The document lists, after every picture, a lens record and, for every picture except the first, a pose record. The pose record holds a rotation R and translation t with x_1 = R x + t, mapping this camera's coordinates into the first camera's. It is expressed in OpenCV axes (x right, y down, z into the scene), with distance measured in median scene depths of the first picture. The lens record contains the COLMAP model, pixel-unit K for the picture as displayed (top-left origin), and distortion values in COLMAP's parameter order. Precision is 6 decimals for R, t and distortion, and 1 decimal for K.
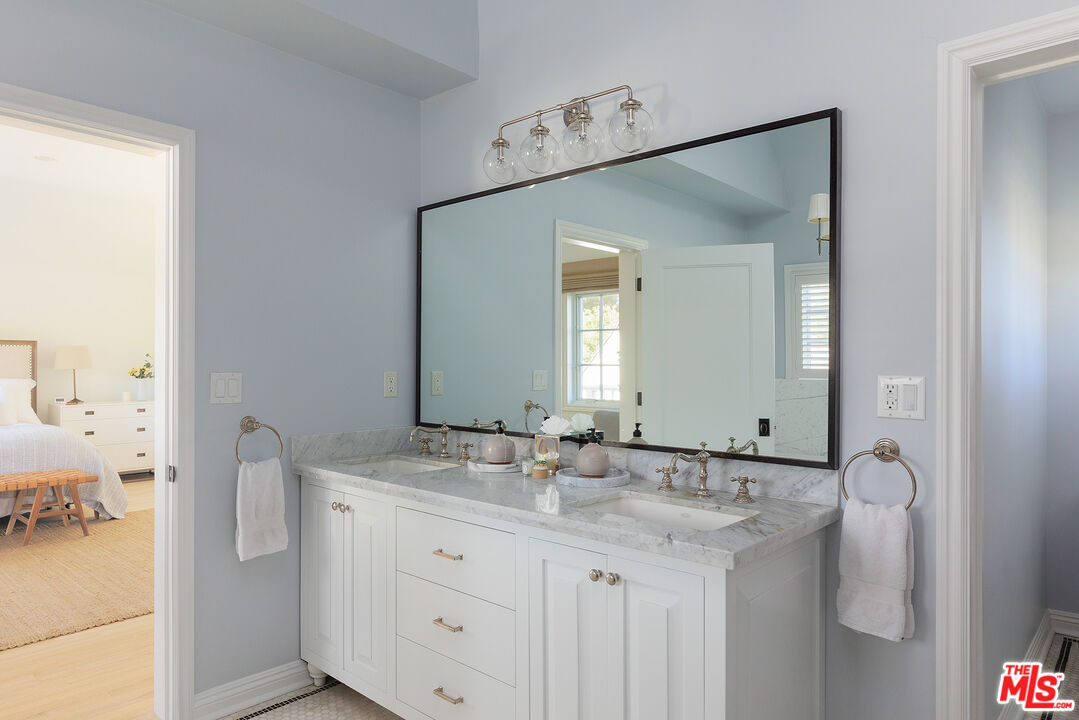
lens RADIAL K [[659.3, 0, 539.5], [0, 659.3, 360.0], [0, 0, 1]] dist [0.000120, 0.000126]
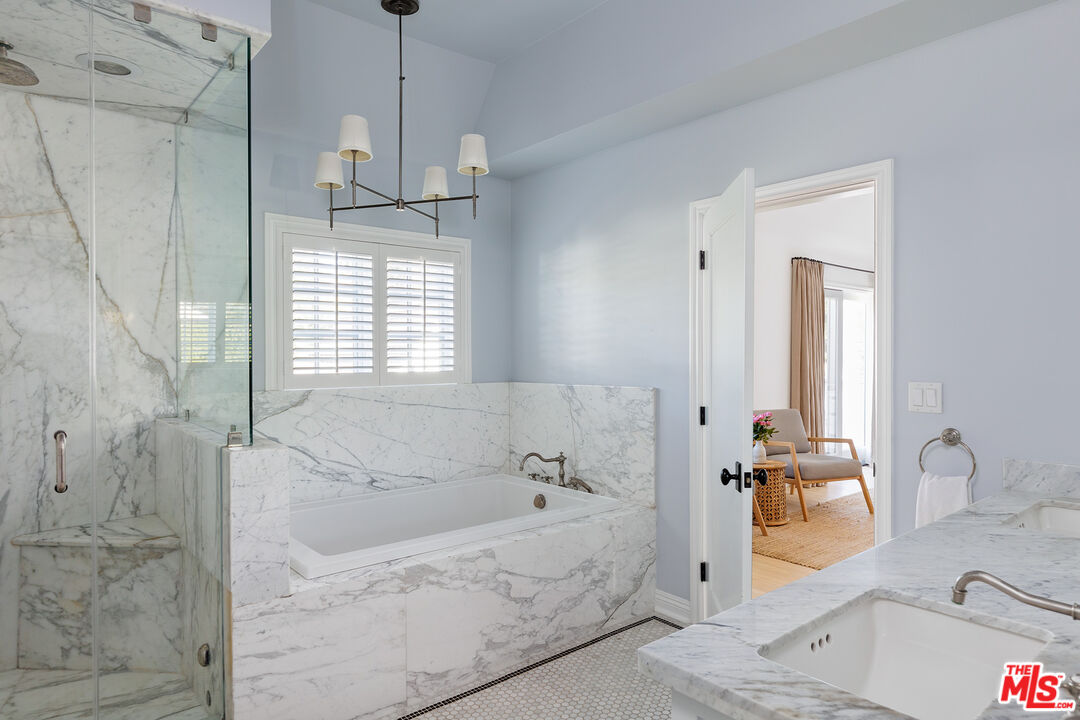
lens RADIAL K [[660.0, 0, 540.0], [0, 660.0, 360.0], [0, 0, 1]] dist [0.000120, 0.000126]
pose [[-0.151512, 0.013875, -0.988358, 0.630850], [0.005537, 0.999898, 0.013189, -0.032044], [0.988440, -0.003475, -0.151573, 0.572172]]
